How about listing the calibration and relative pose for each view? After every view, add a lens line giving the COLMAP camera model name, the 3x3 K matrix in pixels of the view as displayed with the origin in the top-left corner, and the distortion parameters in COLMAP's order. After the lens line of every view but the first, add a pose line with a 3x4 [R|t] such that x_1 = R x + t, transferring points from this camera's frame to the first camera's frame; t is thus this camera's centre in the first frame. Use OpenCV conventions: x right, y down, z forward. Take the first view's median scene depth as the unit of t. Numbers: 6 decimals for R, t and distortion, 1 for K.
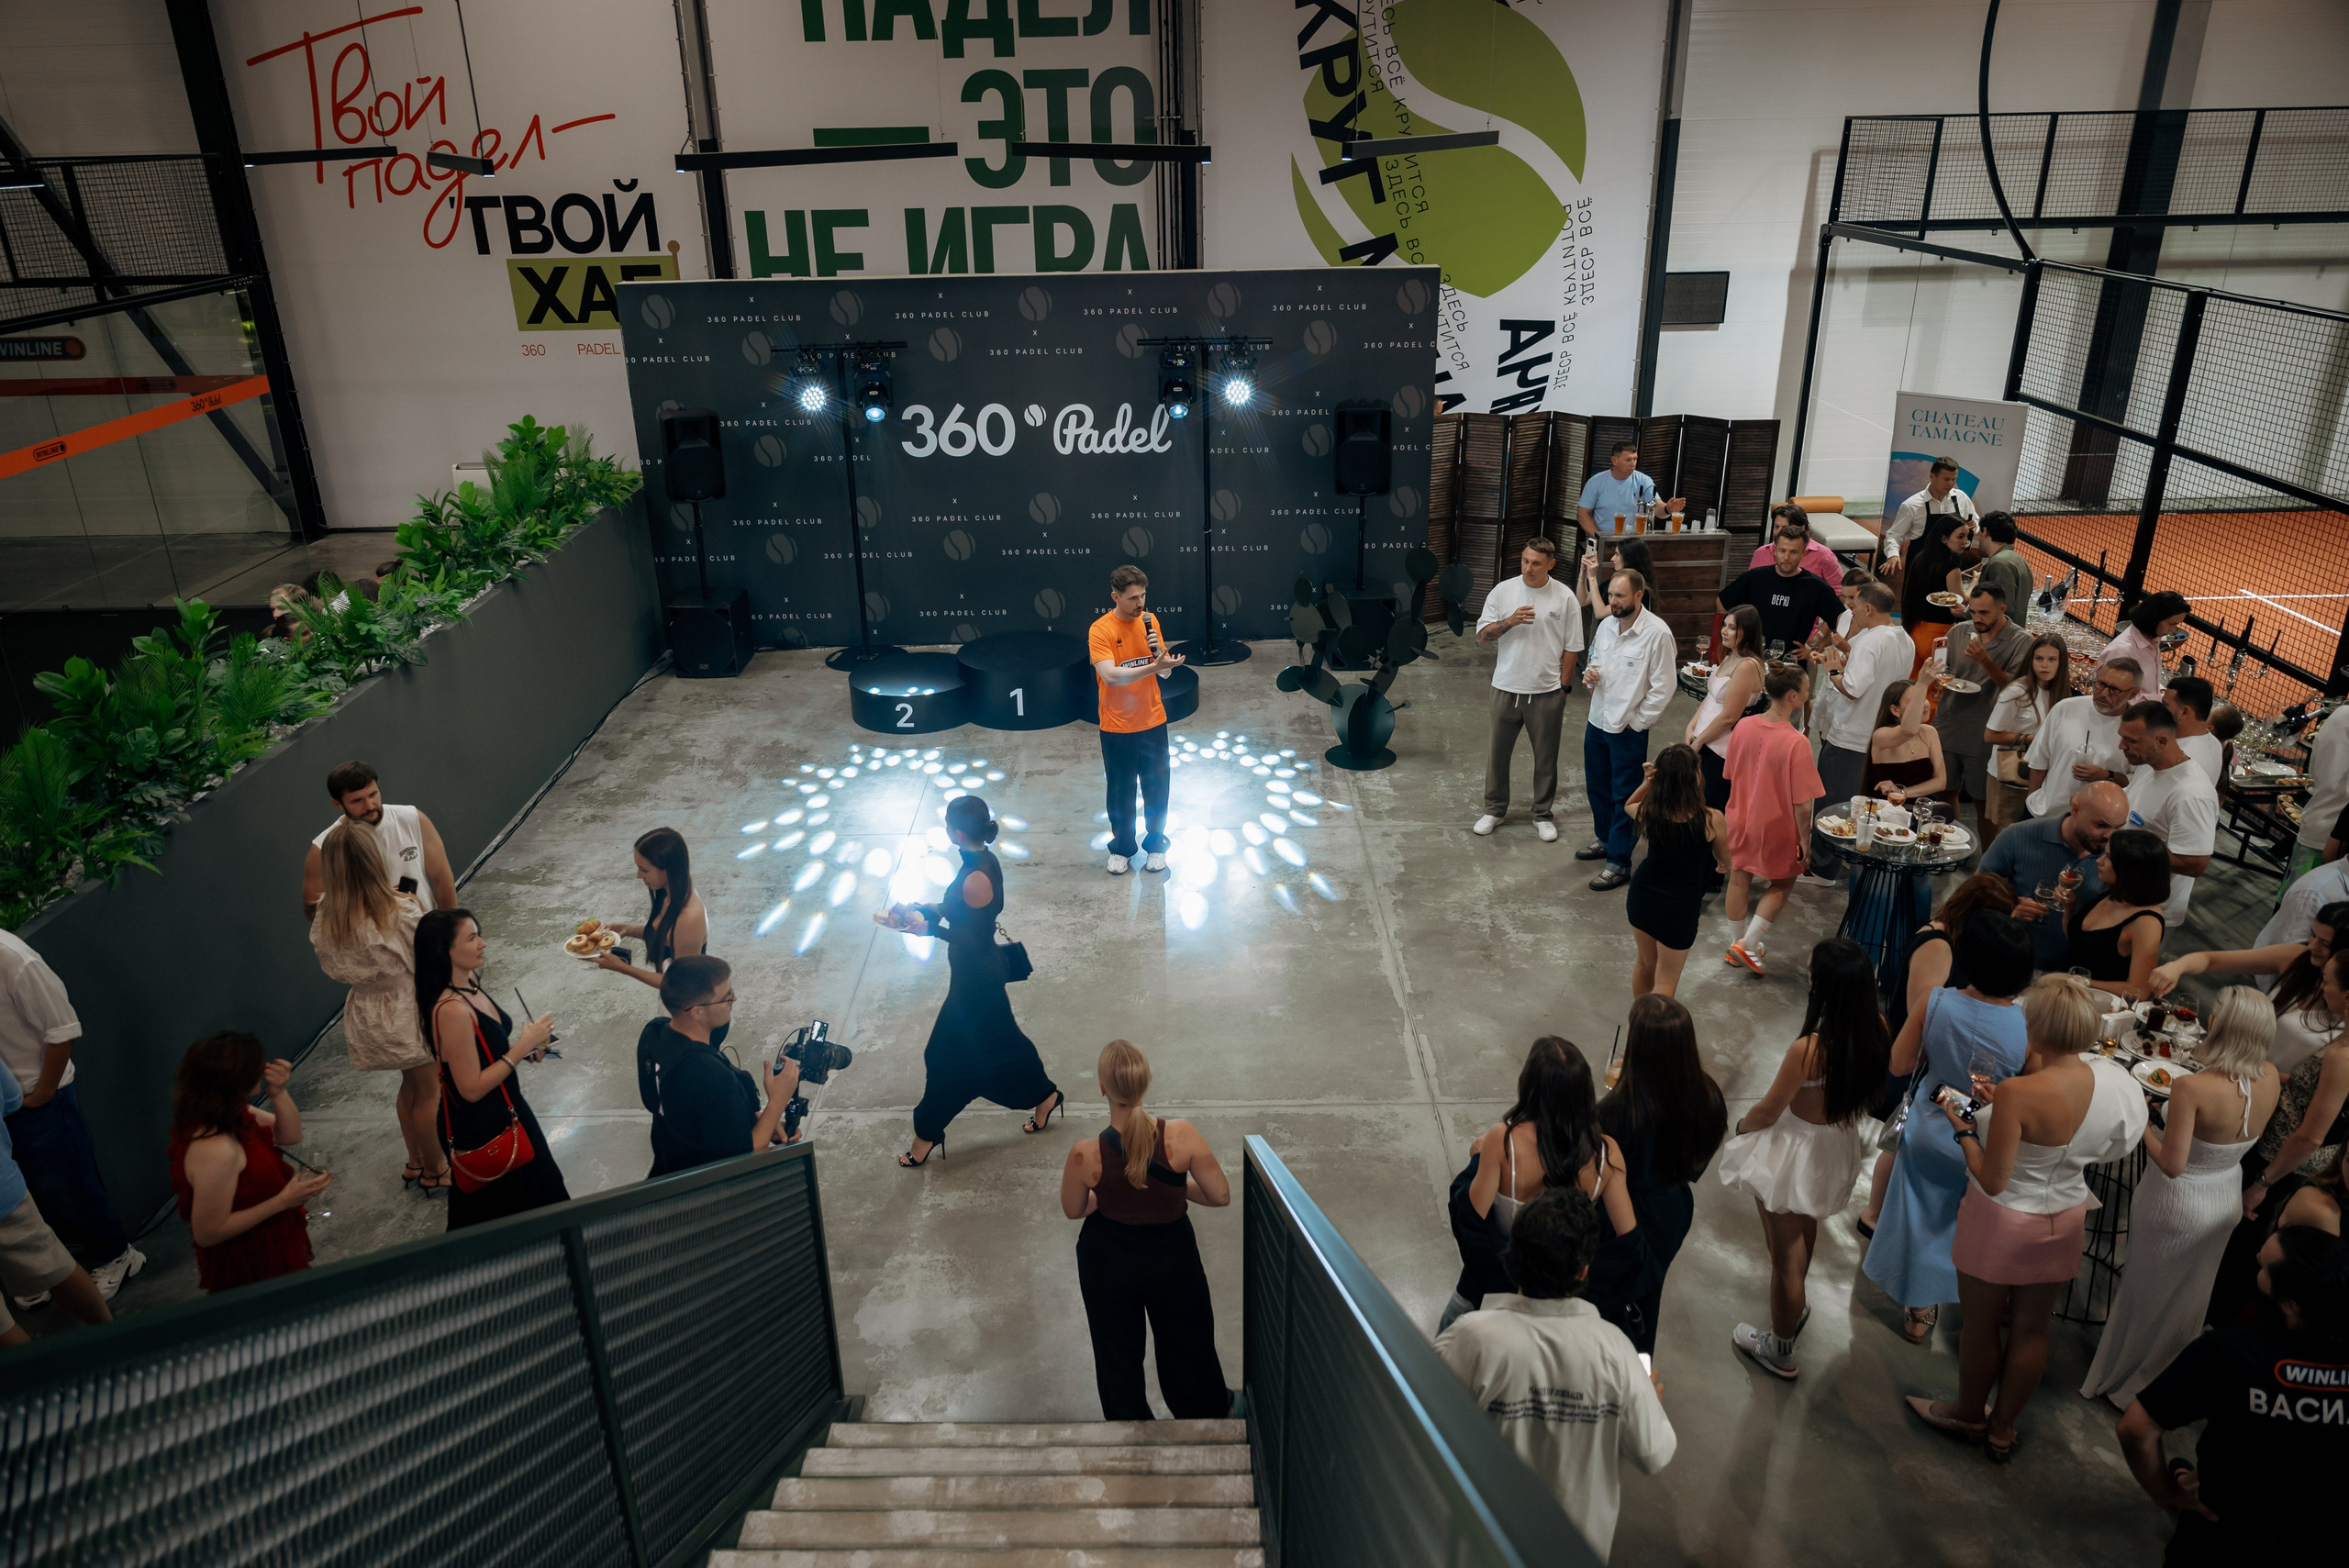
lens RADIAL K [[1616.3, 0, 1168.2], [0, 1616.3, 784.6], [0, 0, 1]] dist [0.000245, 0.000400]
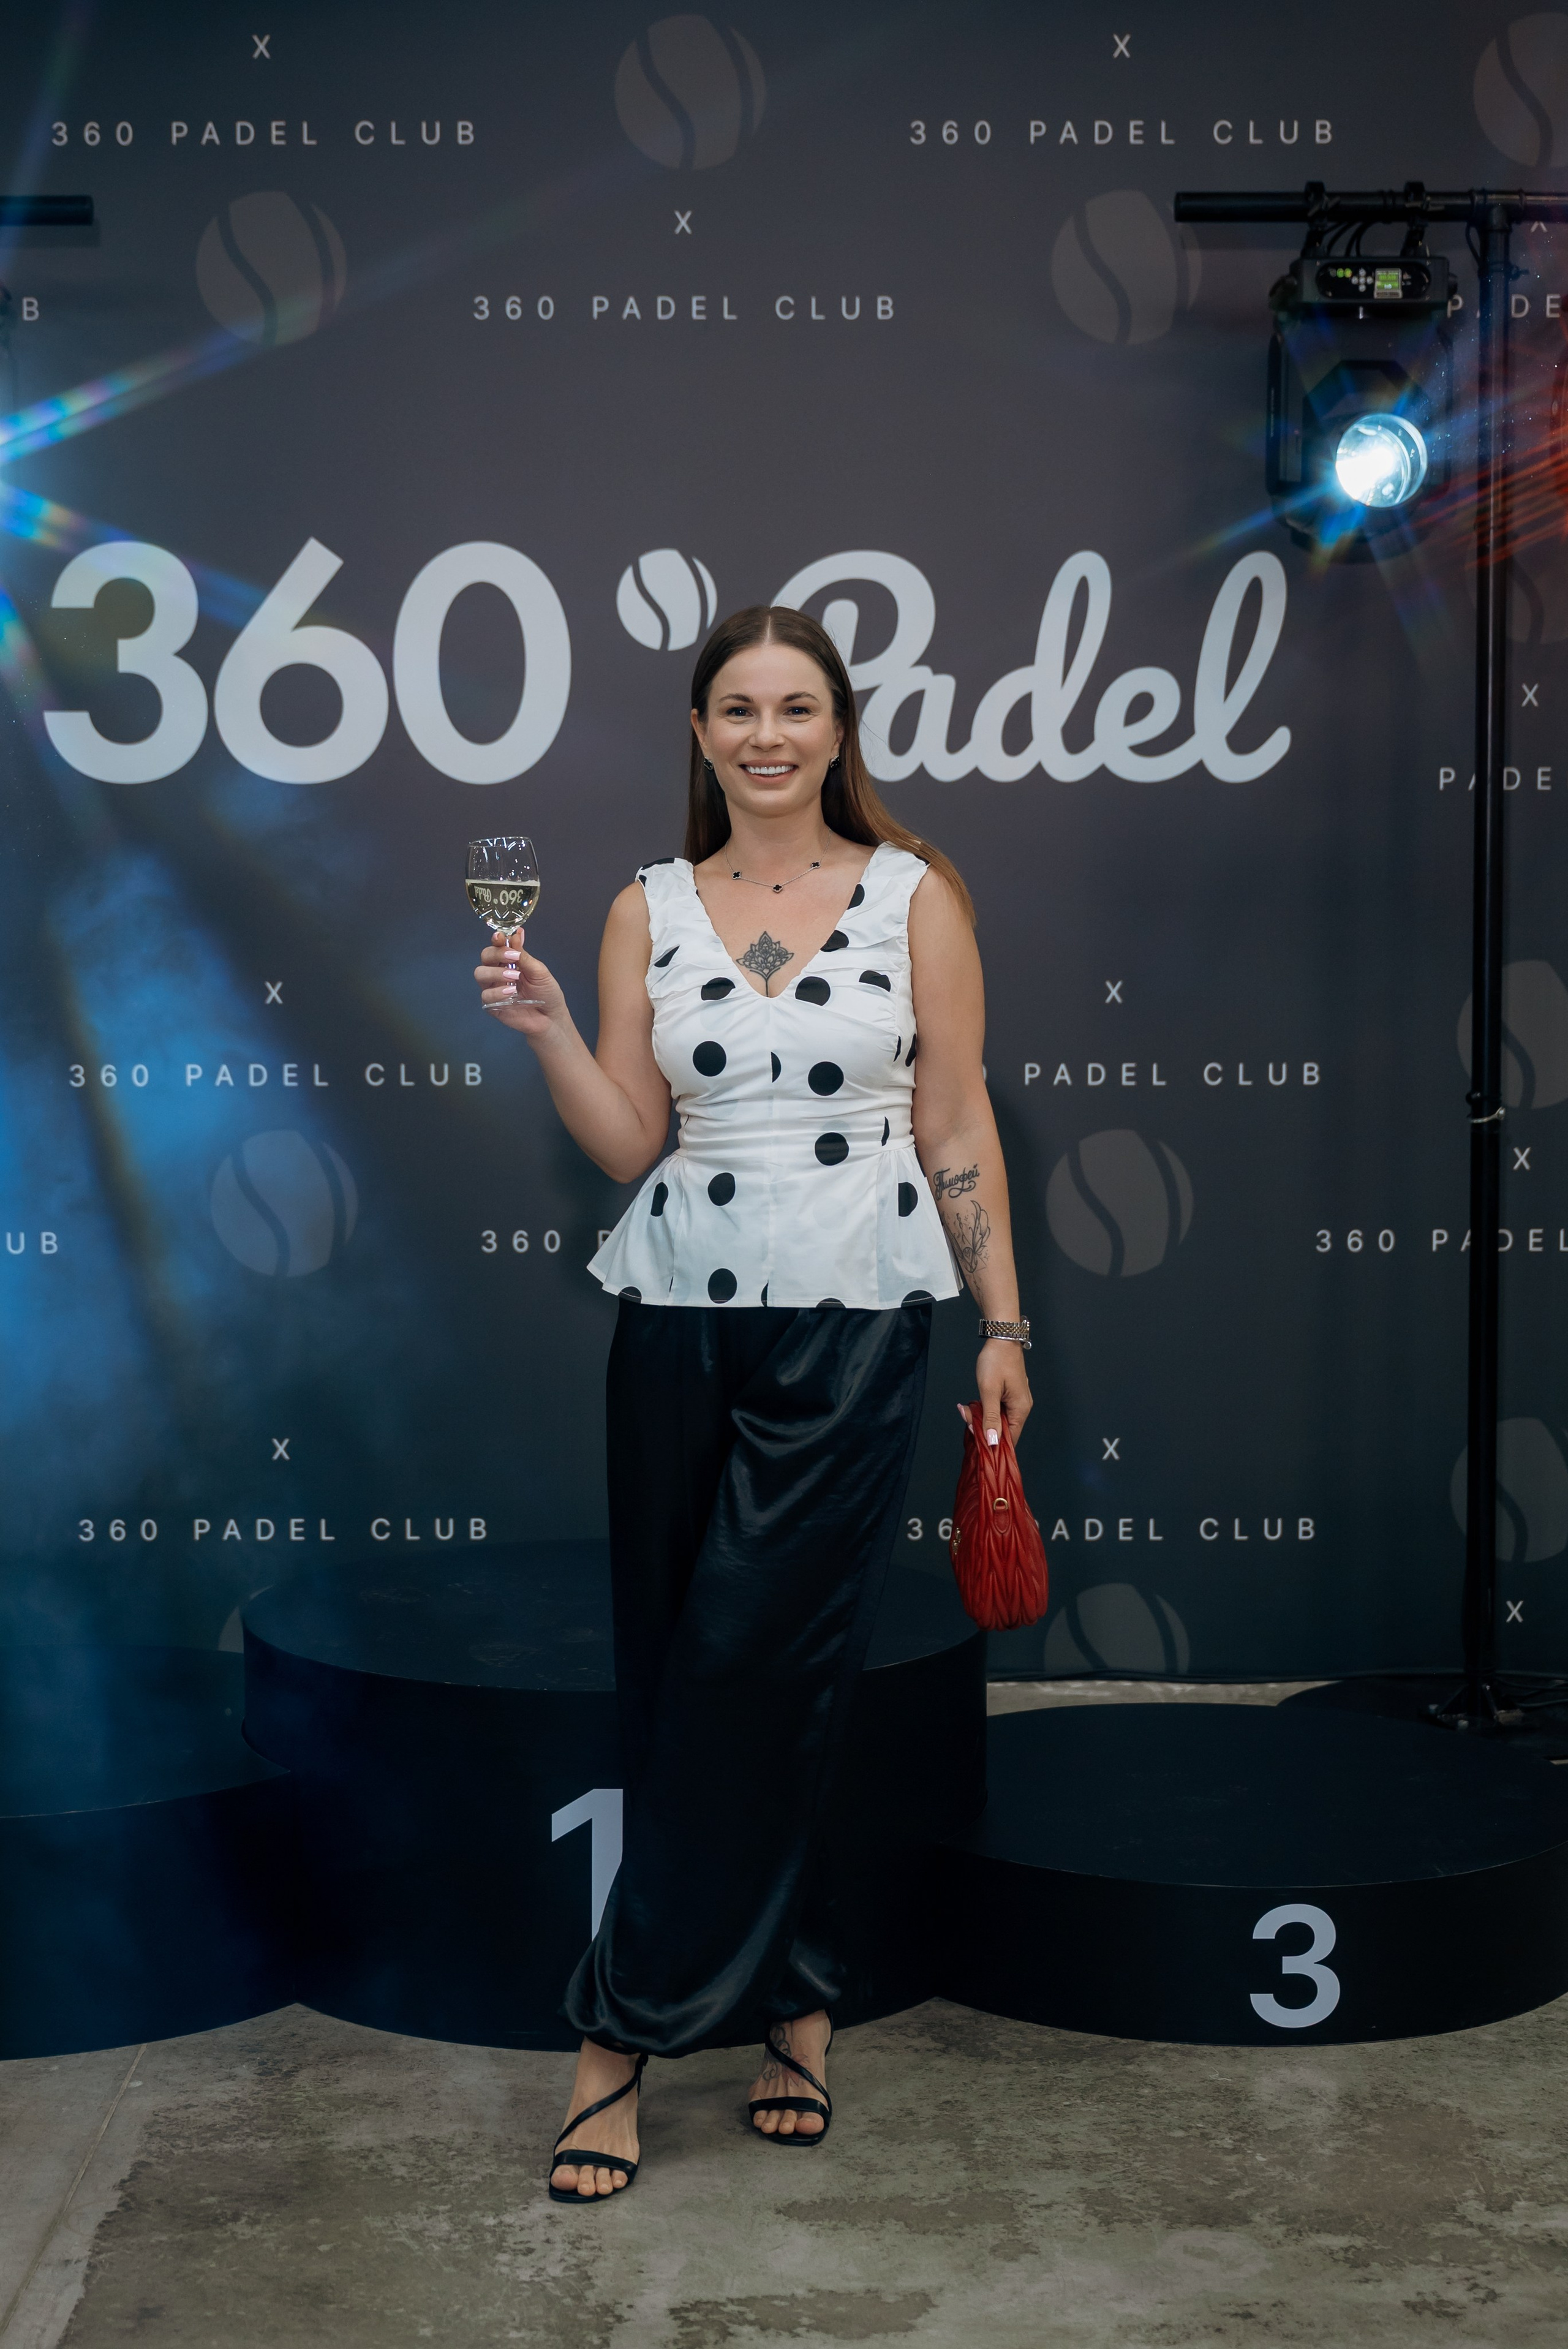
lens RADIAL K [[3542.4, 0, 725.3], [0, 3542.4, 1195.8], [0, 0, 1]] dist [-0.007910, 0.000000]
pose [[0.999887, 0.014970, -0.001418, -0.071945], [-0.014636, 0.947268, -0.320108, -0.000682], [-0.003449, 0.320093, 0.947380, 0.570518]]
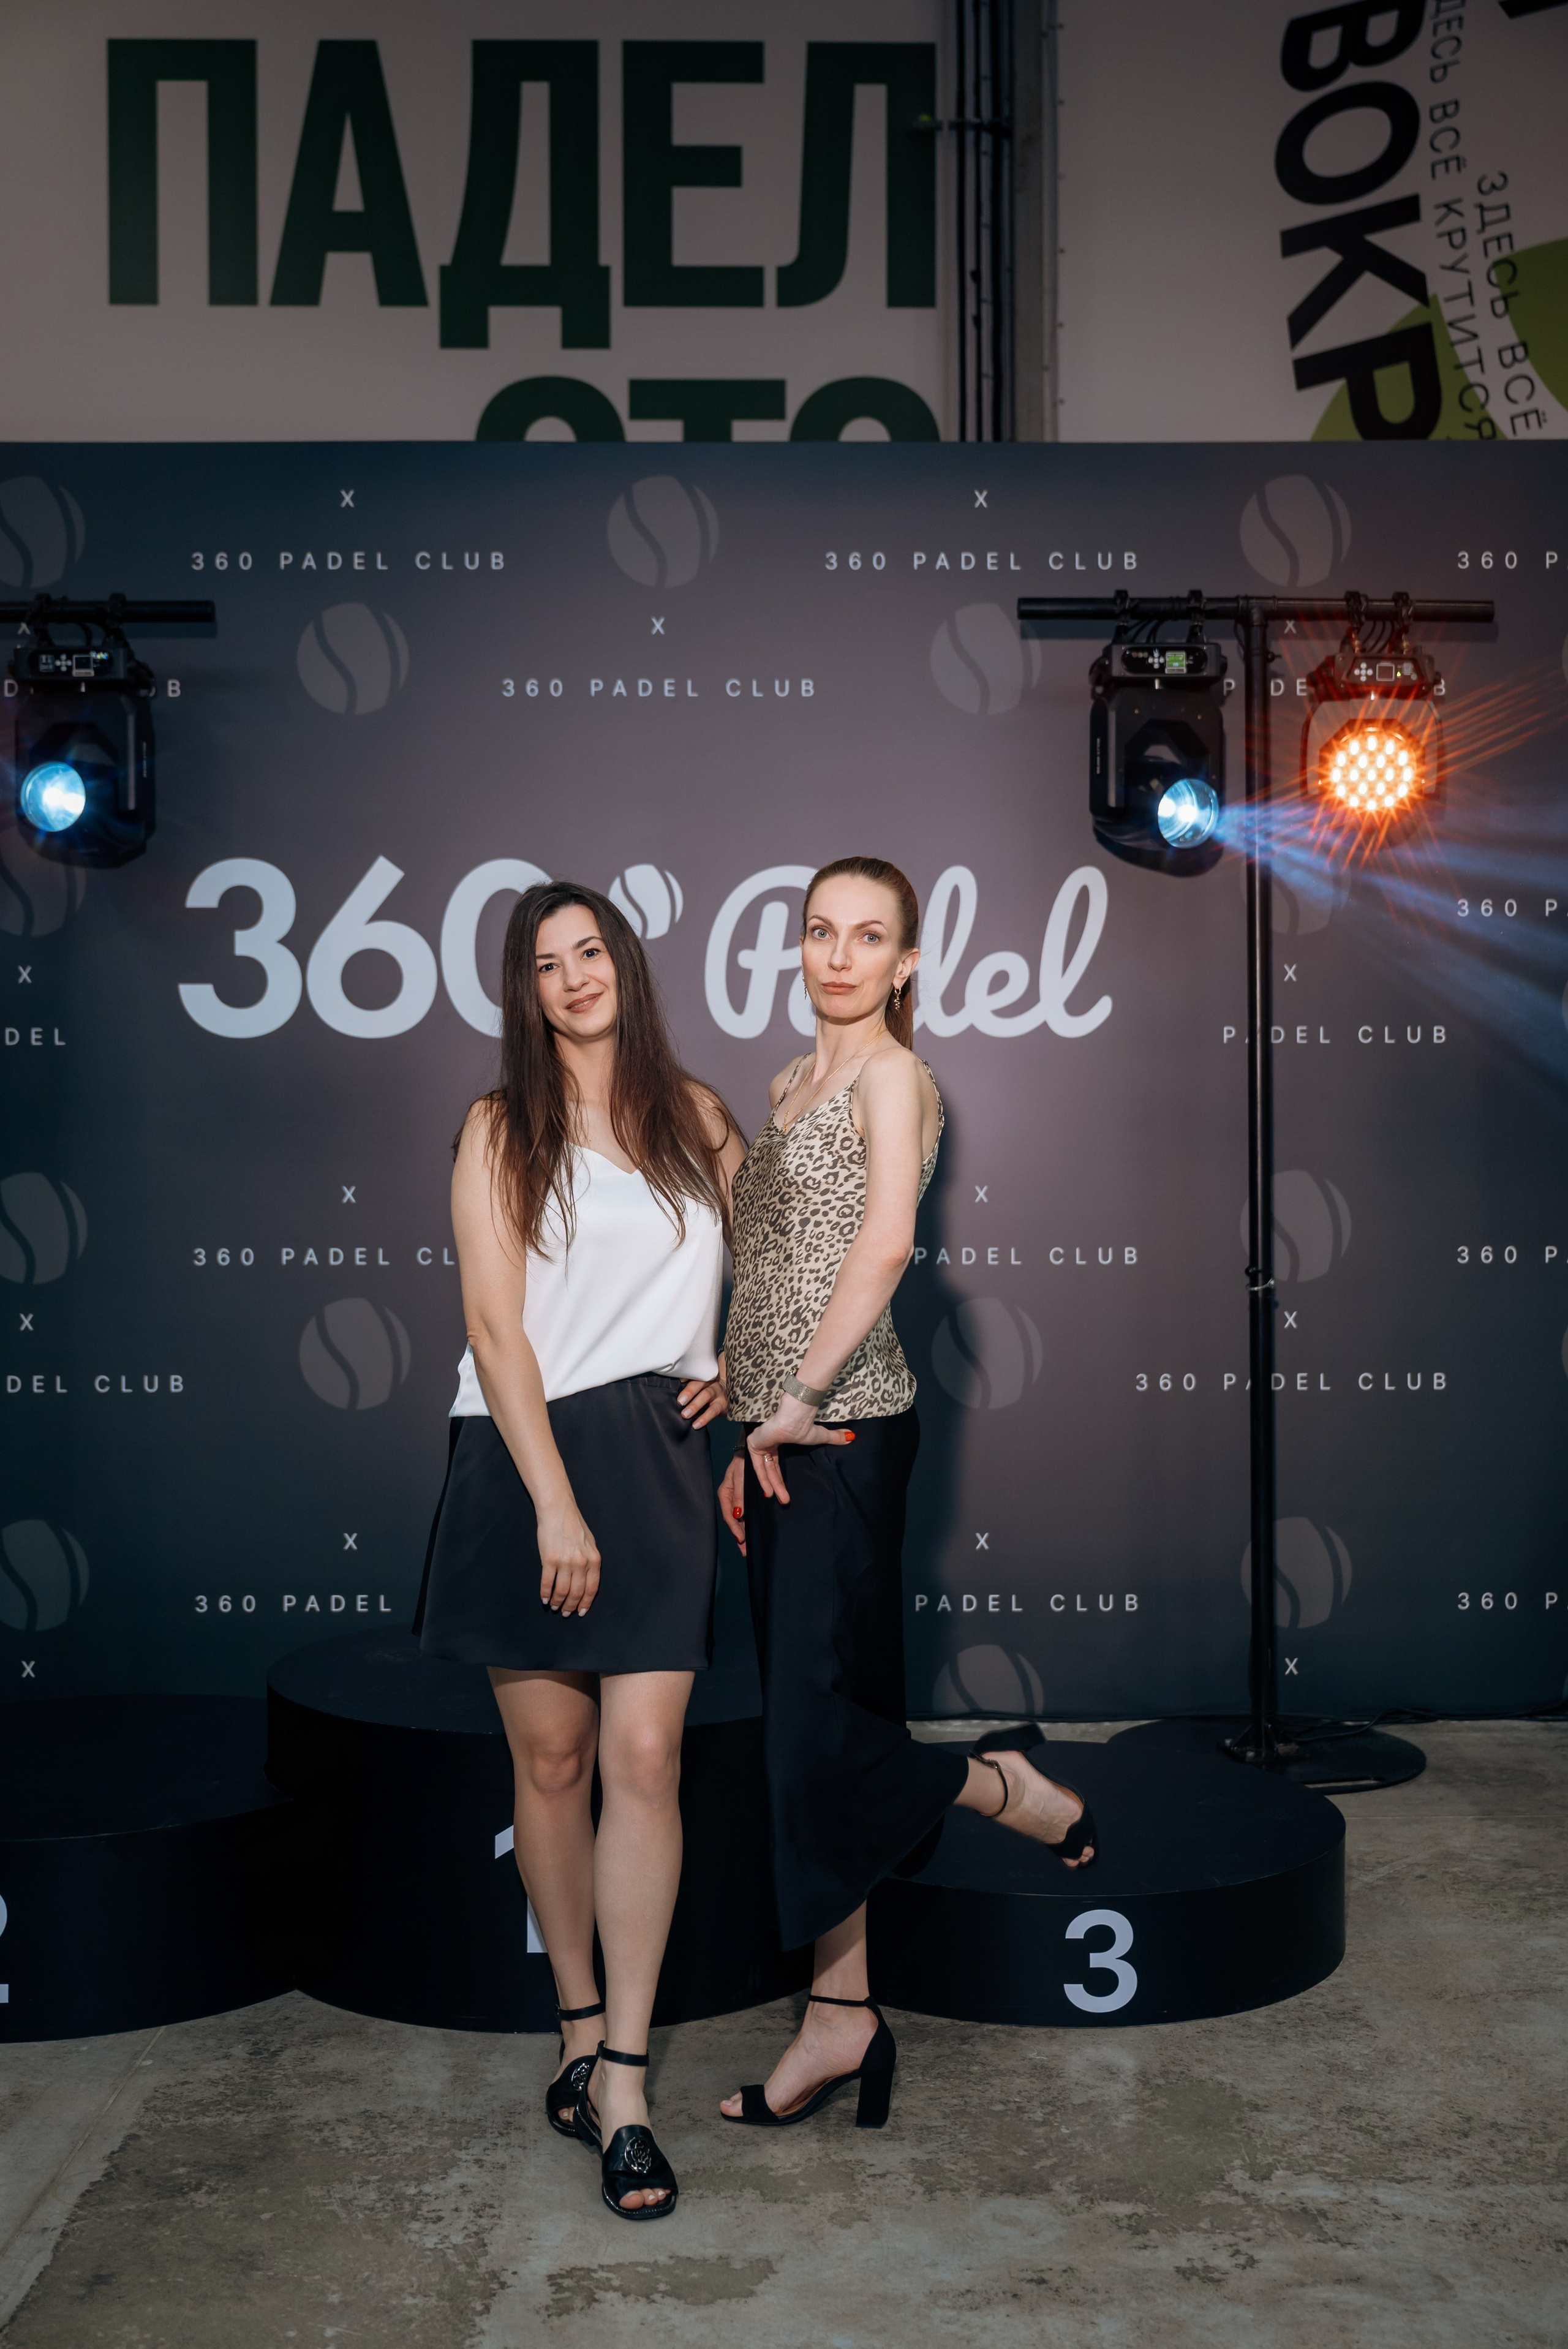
lens RADIAL K [[2414.2, 0, 783.6], [0, 2414.2, 1166.9], [0, 0, 1]] dist [-0.006867, 0.000000]
pose [[0.999886, 0.015066, -0.000566, -0.055963], [-0.014036, 0.916535, -0.399707, -0.011370], [-0.005503, 0.399670, 0.916643, 0.615560]]
